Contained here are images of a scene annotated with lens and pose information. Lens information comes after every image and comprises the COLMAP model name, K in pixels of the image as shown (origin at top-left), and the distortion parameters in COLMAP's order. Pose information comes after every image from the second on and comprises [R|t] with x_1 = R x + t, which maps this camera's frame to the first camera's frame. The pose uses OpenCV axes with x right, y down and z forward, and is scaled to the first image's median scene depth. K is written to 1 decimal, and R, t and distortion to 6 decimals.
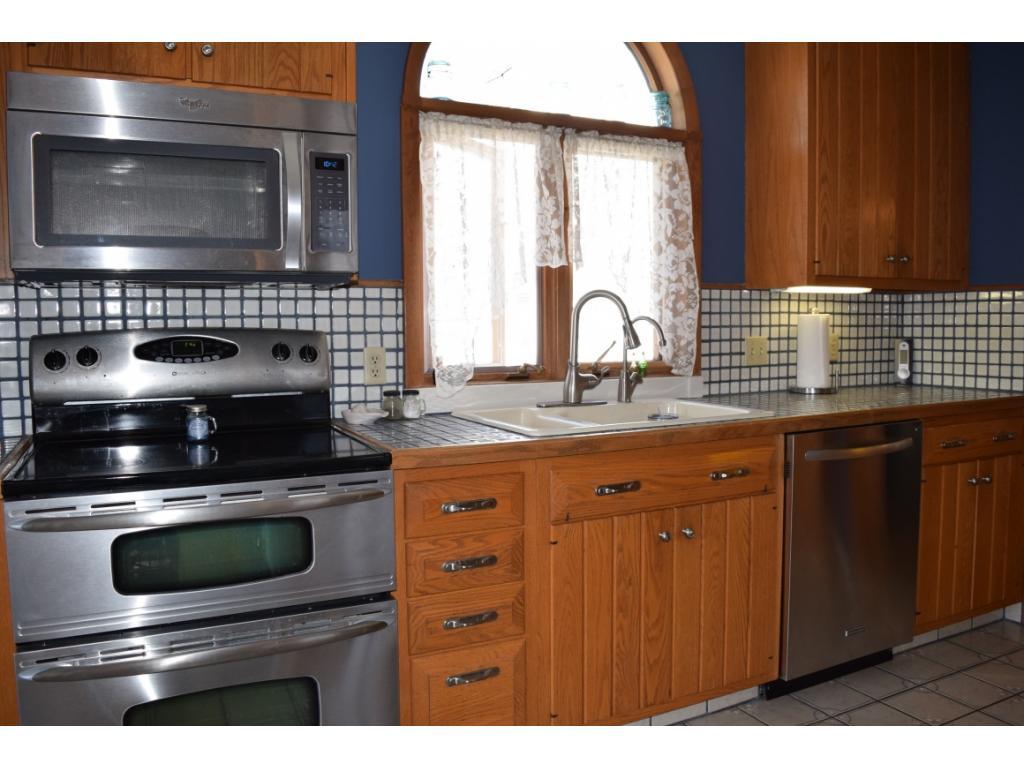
lens RADIAL K [[803.1, 0, 512.7], [0, 803.1, 382.2], [0, 0, 1]] dist [-0.093674, 0.017969]
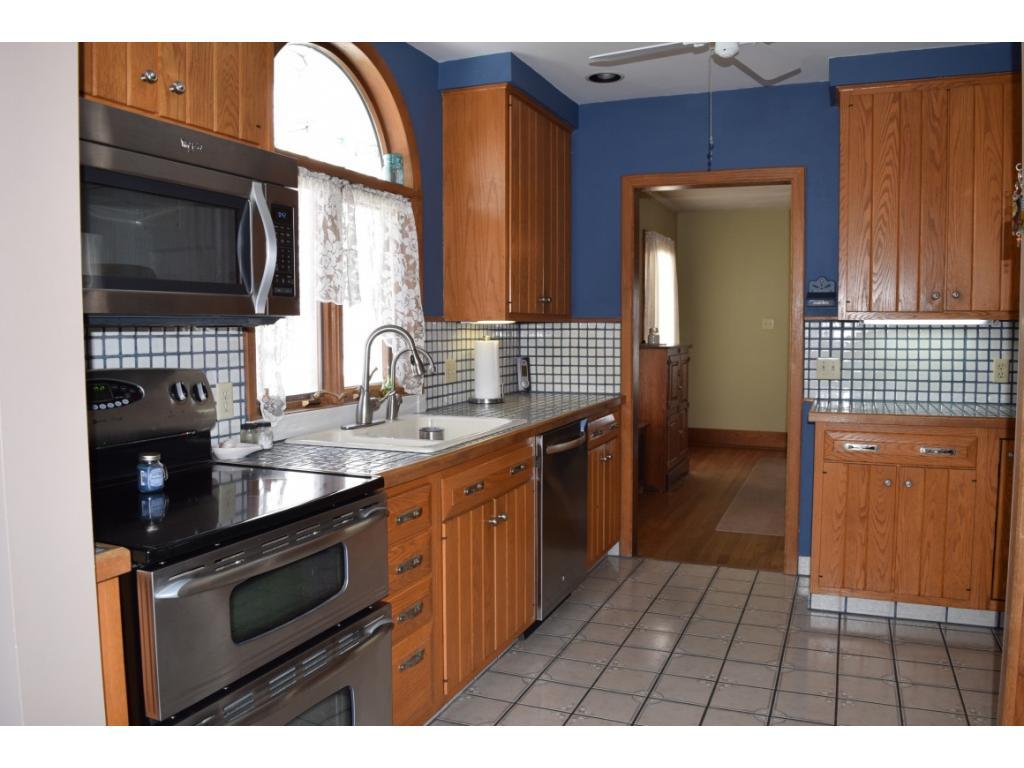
lens RADIAL K [[803.1, 0, 510.5], [0, 803.1, 385.0], [0, 0, 1]] dist [-0.093674, 0.017969]
pose [[0.760297, -0.040944, 0.648284, -0.457525], [0.044149, 0.998961, 0.011314, -0.029947], [-0.648073, 0.020019, 0.761315, -0.002878]]
